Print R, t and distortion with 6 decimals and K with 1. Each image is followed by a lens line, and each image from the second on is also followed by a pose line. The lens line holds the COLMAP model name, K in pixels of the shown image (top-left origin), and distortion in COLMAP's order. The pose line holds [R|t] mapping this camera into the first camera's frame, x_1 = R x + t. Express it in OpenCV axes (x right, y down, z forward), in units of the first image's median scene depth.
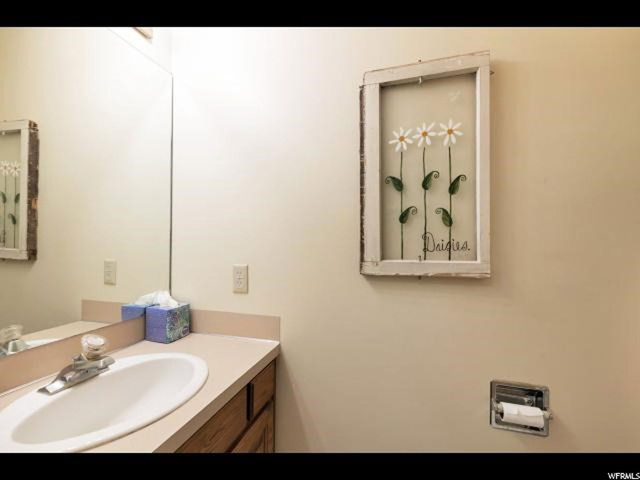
lens RADIAL K [[279.6, 0, 318.7], [0, 279.6, 240.8], [0, 0, 1]] dist [0.004354, 0.000322]
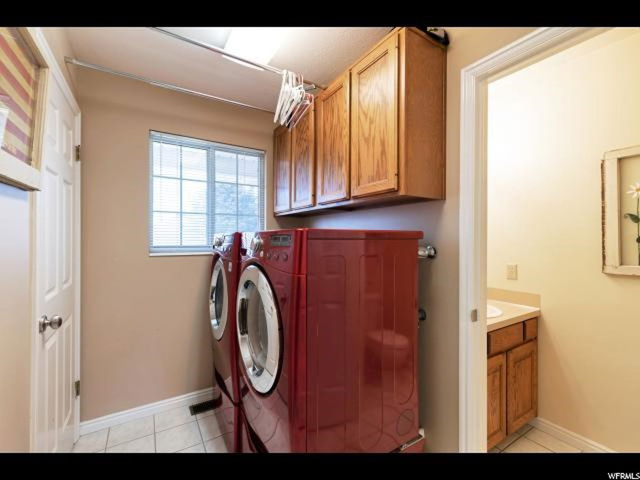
lens RADIAL K [[279.6, 0, 321.7], [0, 279.6, 241.4], [0, 0, 1]] dist [0.004354, 0.000322]
pose [[0.741336, -0.005813, -0.671109, 0.033780], [0.010087, 0.999946, 0.002482, -0.091697], [0.671058, -0.008609, 0.741355, -1.374883]]
